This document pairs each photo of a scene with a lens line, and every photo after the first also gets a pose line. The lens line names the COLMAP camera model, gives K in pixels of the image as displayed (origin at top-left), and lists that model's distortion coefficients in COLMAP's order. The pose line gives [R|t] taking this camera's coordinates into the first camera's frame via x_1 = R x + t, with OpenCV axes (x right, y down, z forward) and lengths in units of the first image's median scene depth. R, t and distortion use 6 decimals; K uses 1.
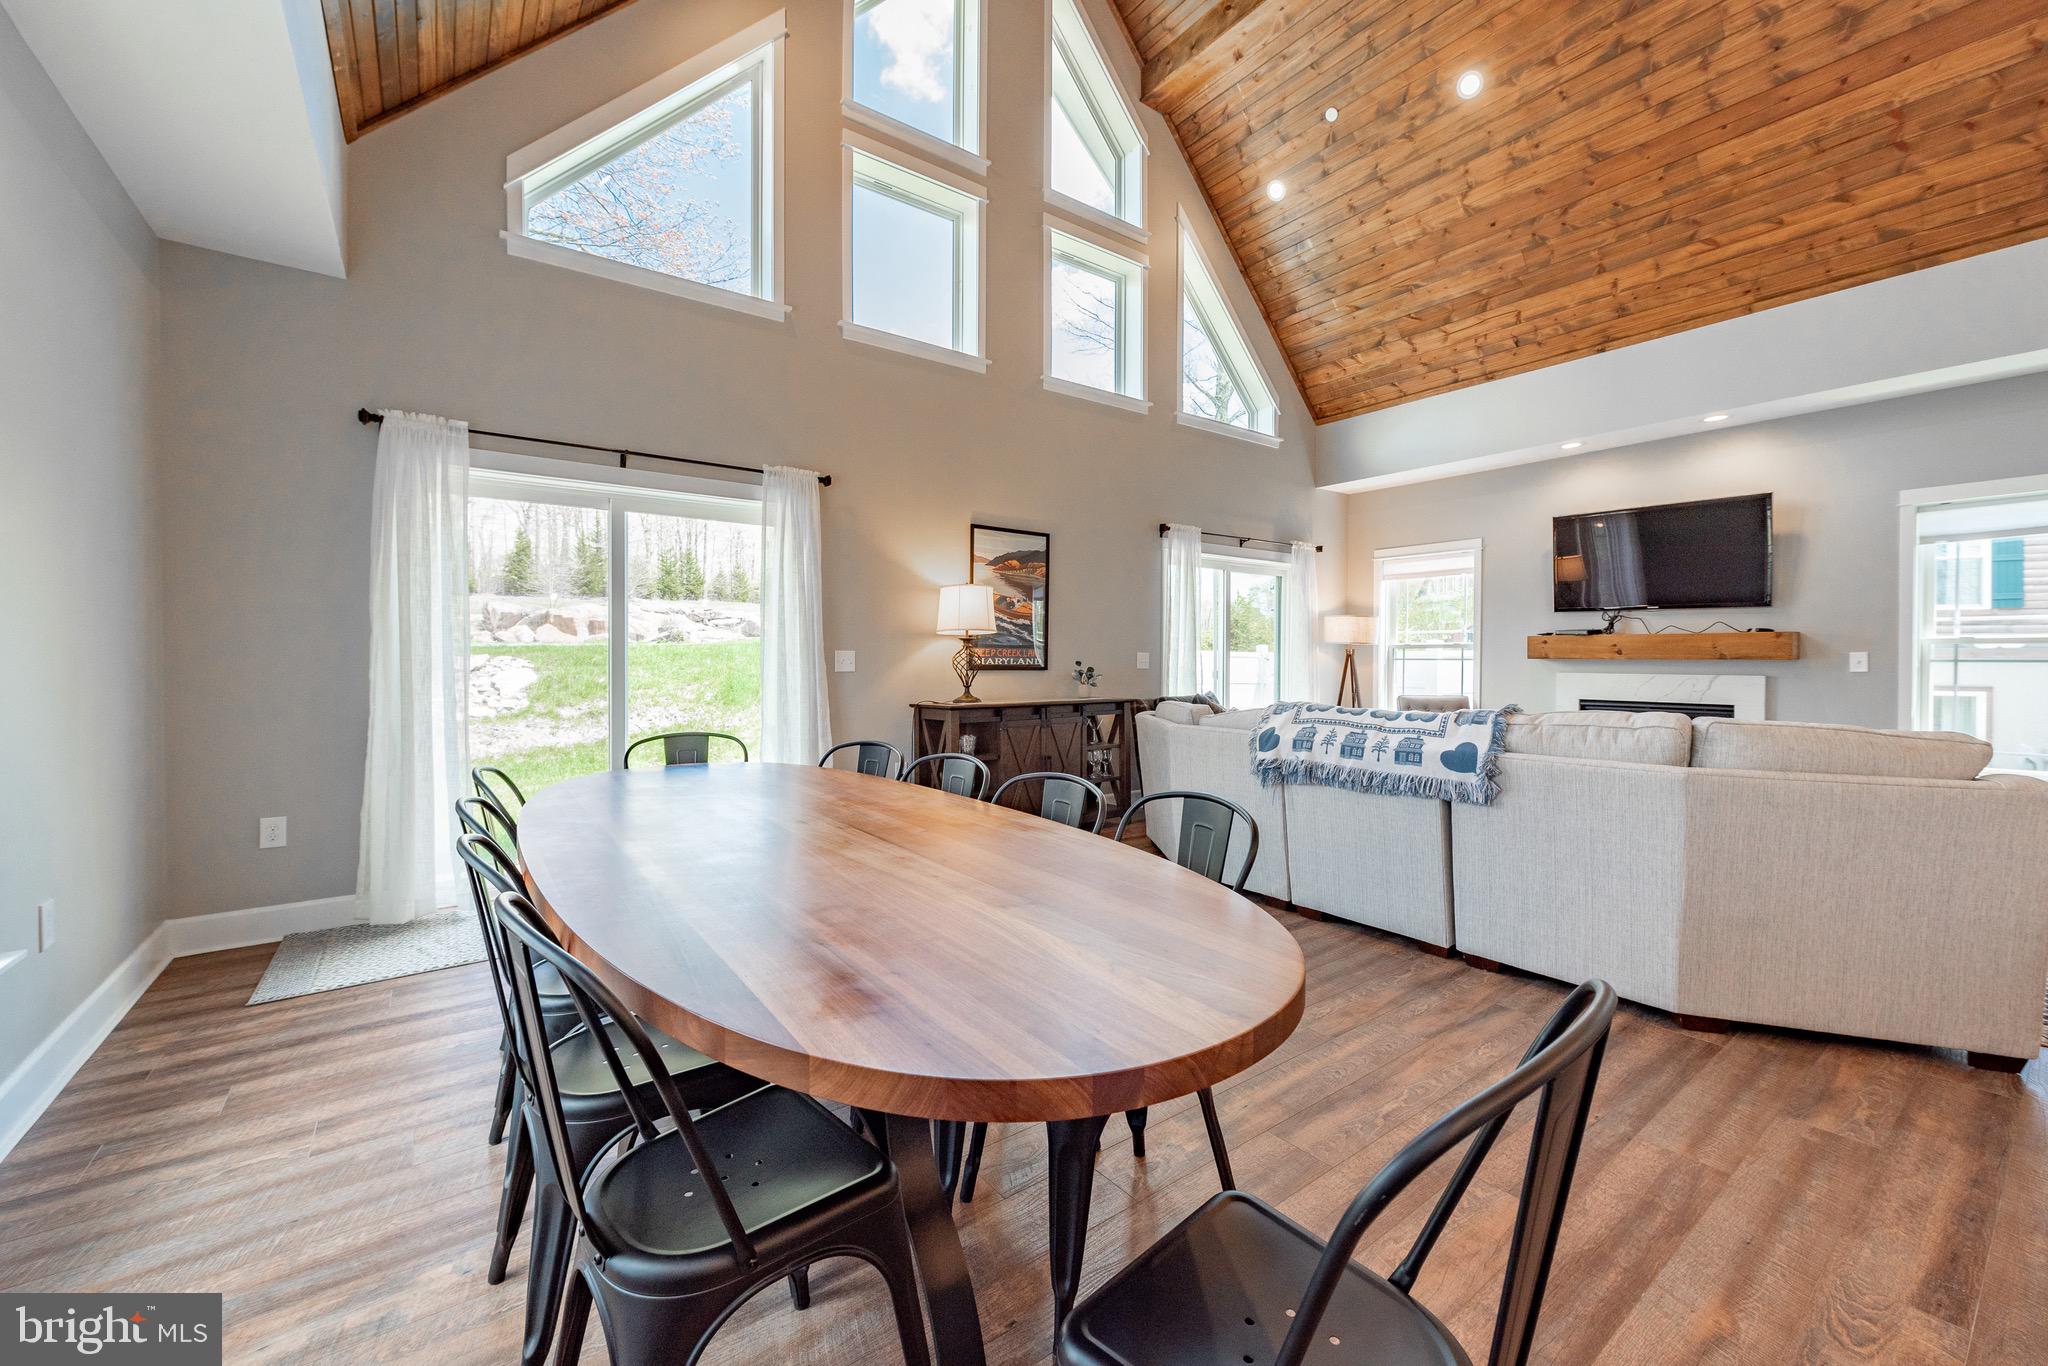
lens RADIAL K [[800.9, 0, 1017.4], [0, 800.9, 670.6], [0, 0, 1]] dist [-0.000788, 0.000168]
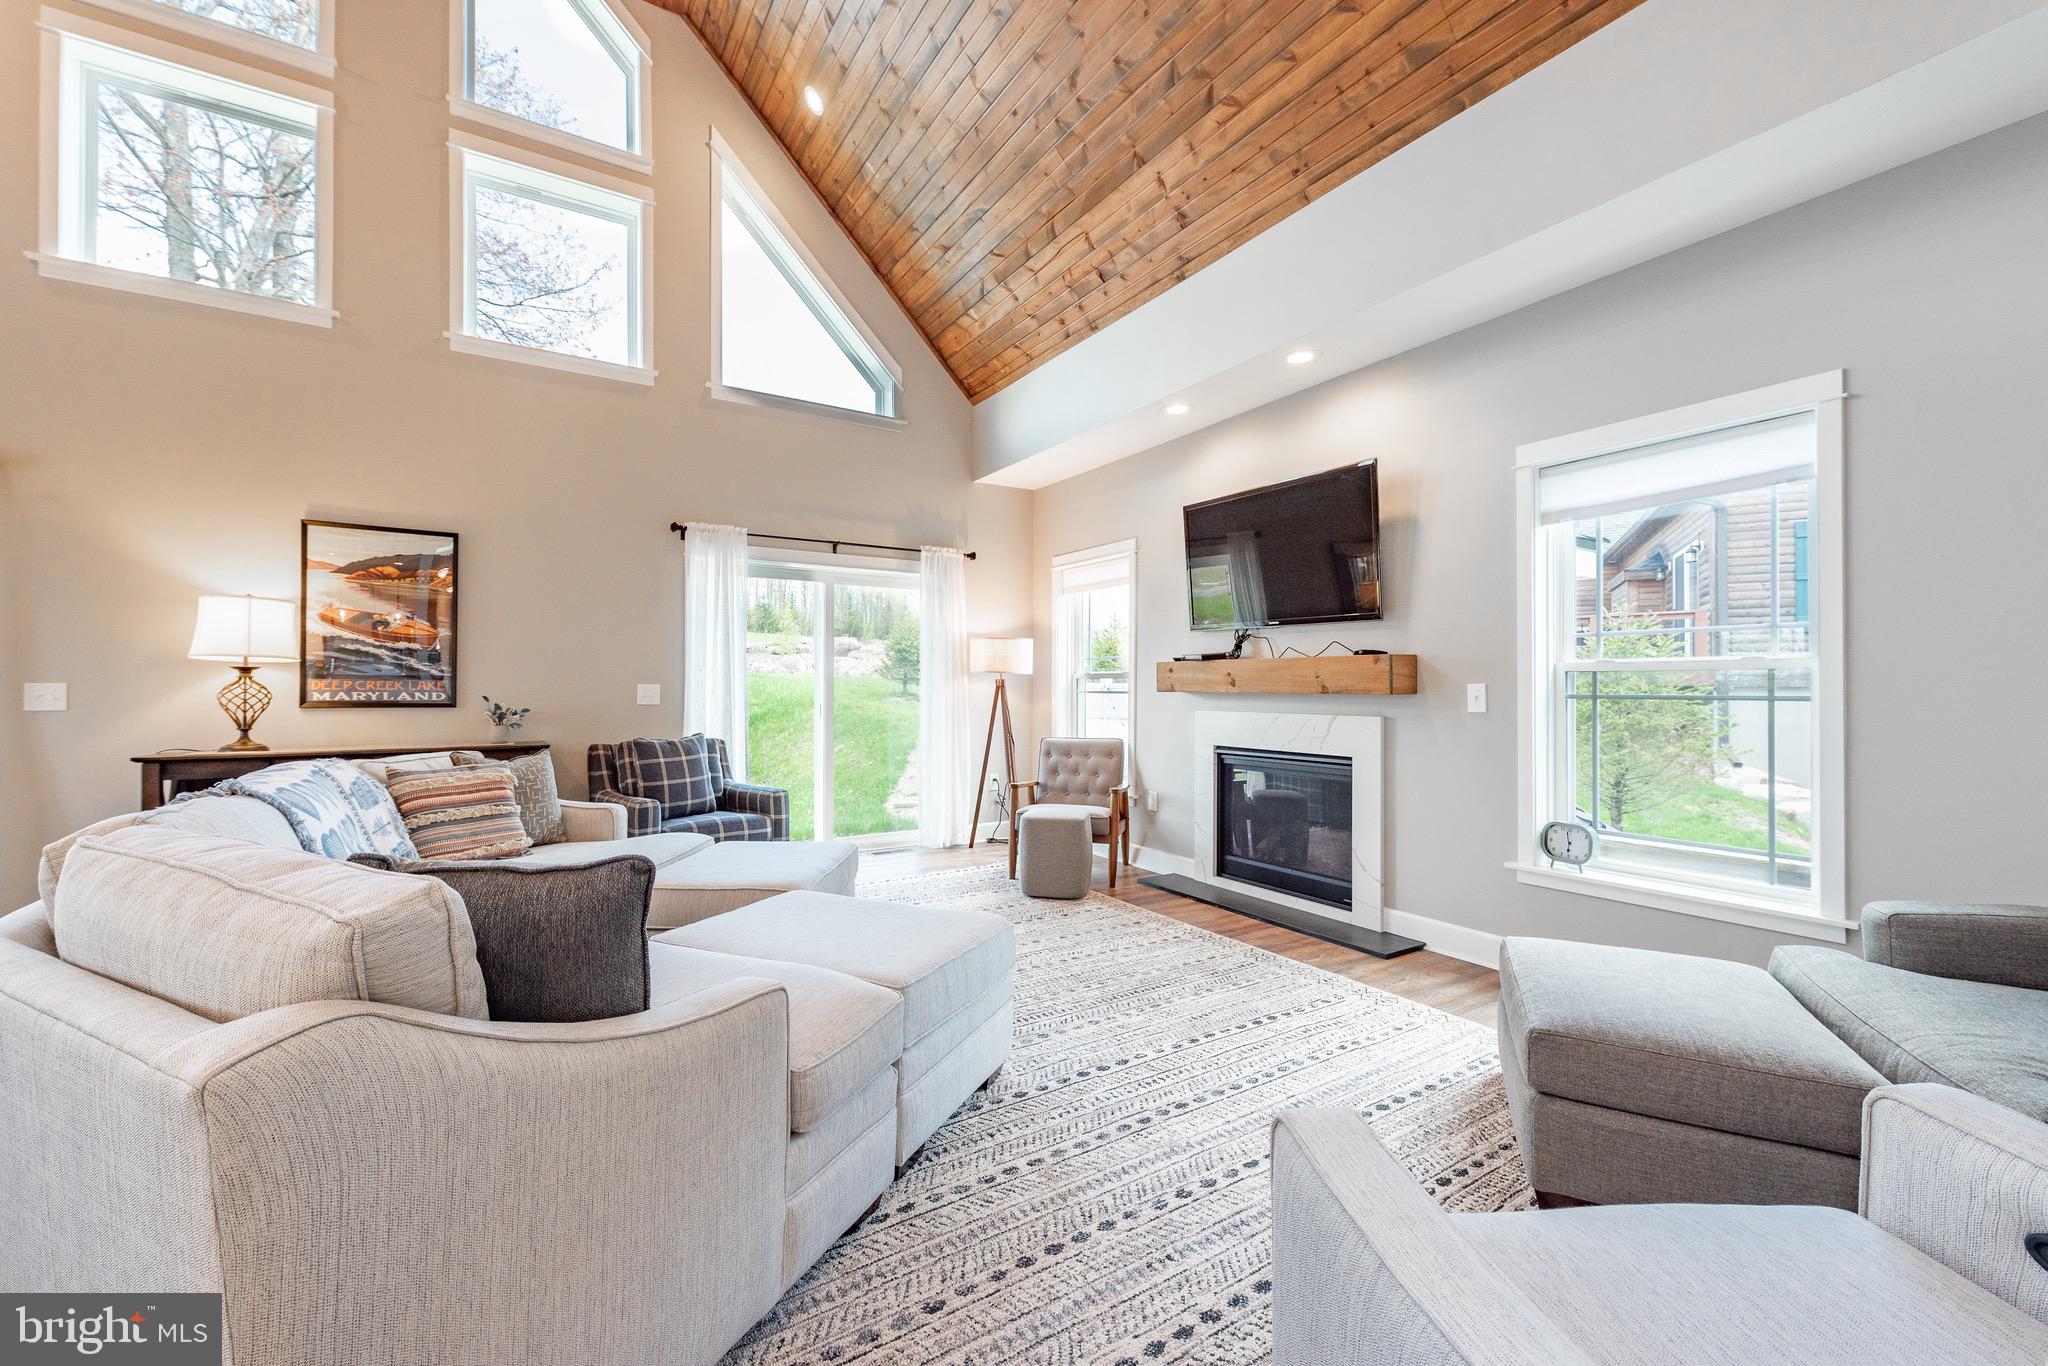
lens RADIAL K [[806.8, 0, 1022.6], [0, 806.8, 684.5], [0, 0, 1]] dist [0.000197, 0.000068]
pose [[0.997441, -0.001089, -0.071480, 0.685547], [-0.000365, 0.999793, -0.020319, -0.007718], [0.071487, 0.020293, 0.997235, 0.270886]]
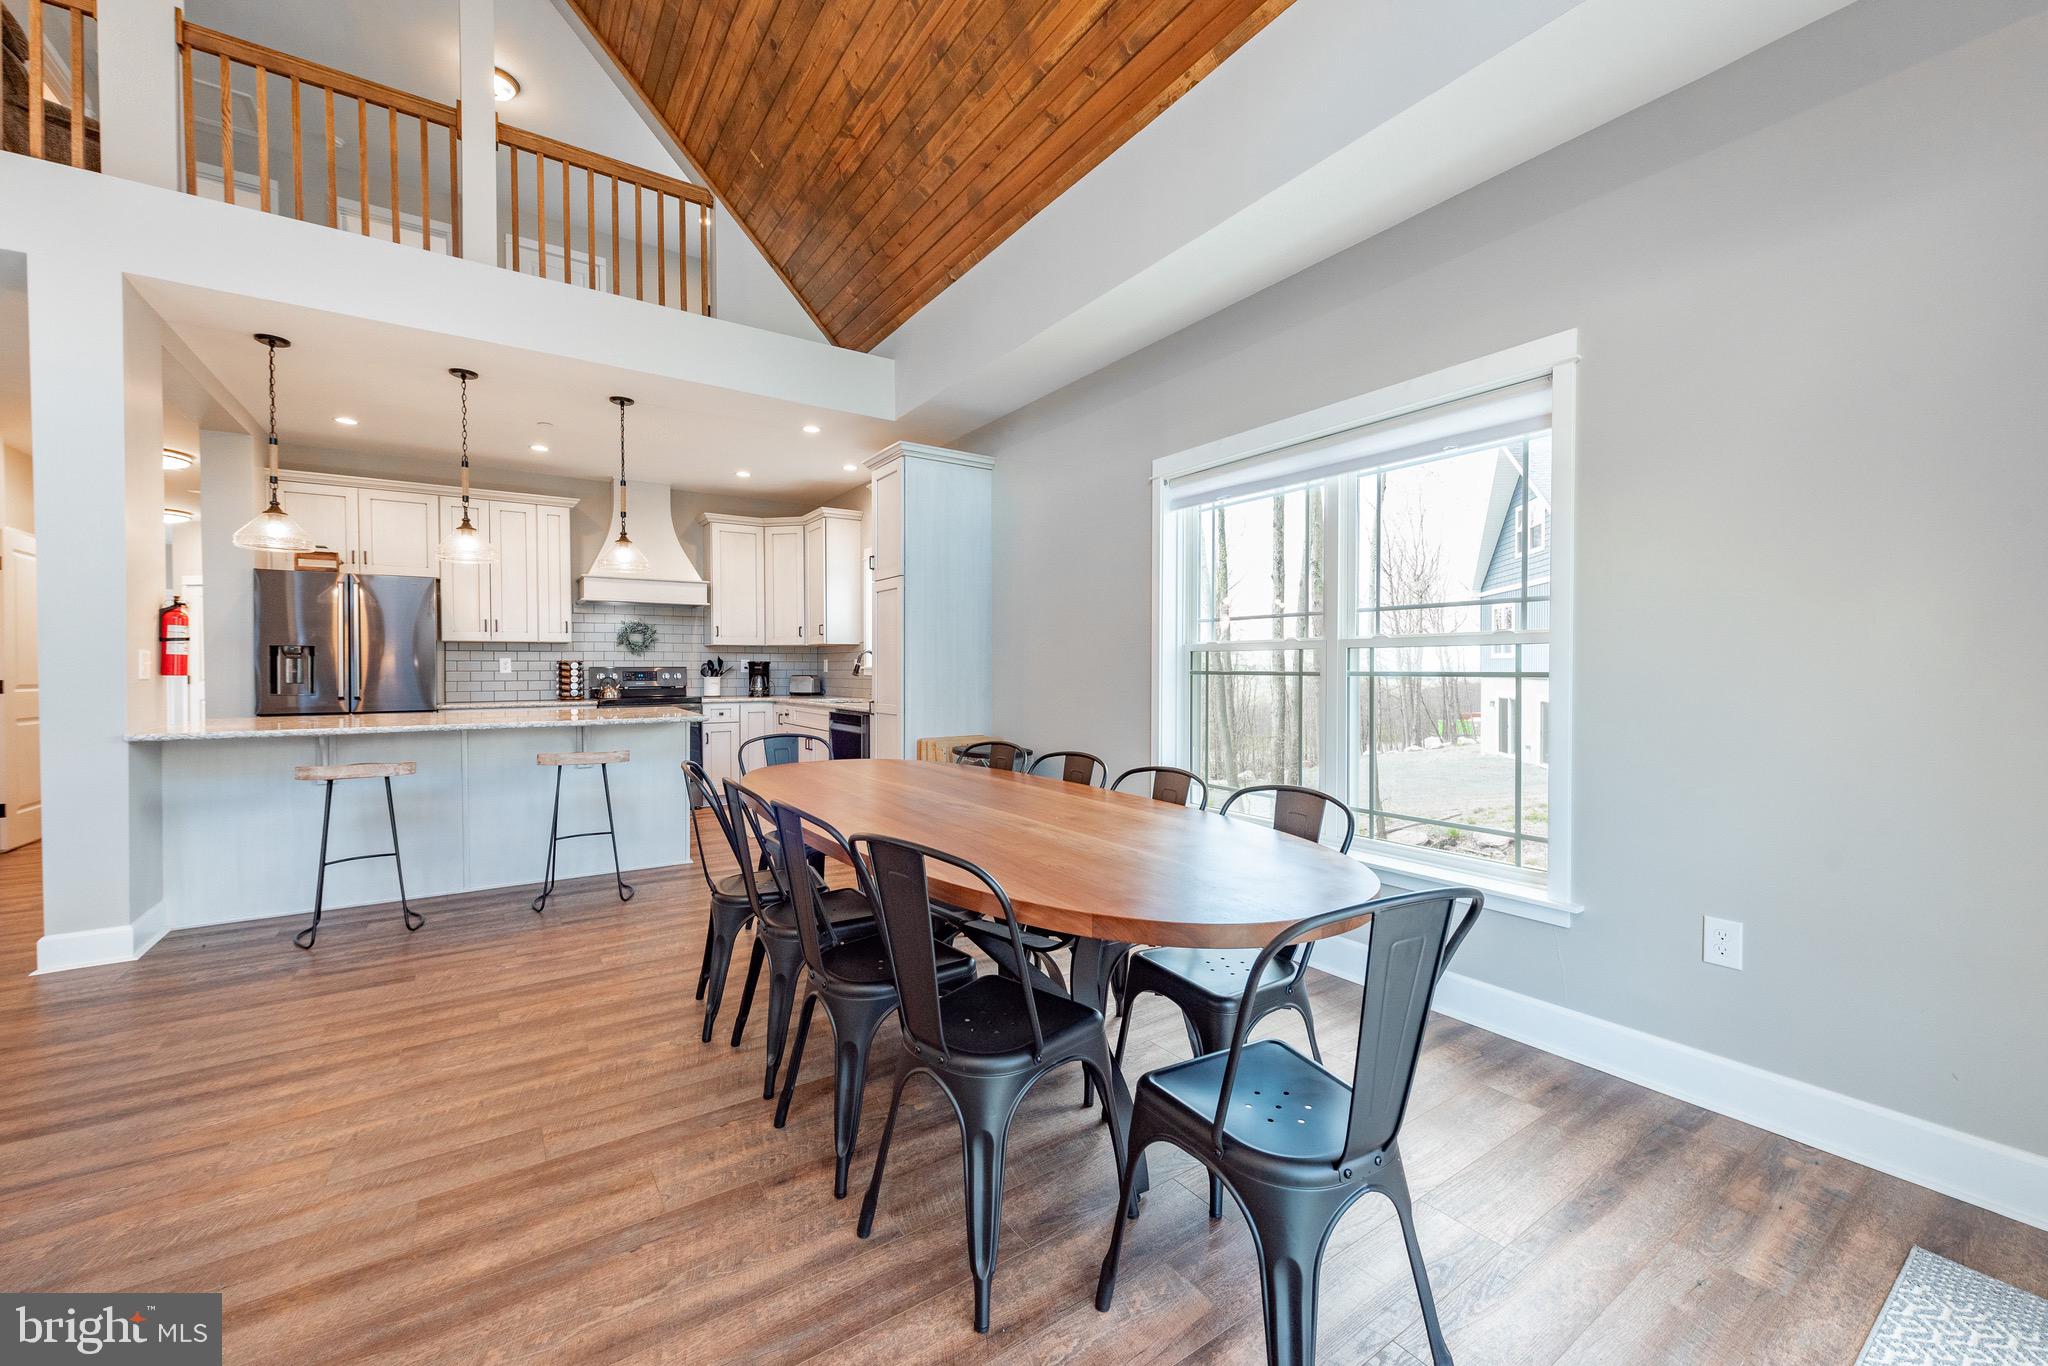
lens RADIAL K [[793.2, 0, 1020.8], [0, 793.2, 682.1], [0, 0, 1]] dist [0.001272, -0.000455]
pose [[-0.999275, 0.001232, 0.038053, -0.153387], [0.002614, 0.999337, 0.036311, -0.018325], [-0.037983, 0.036384, -0.998616, 0.816717]]
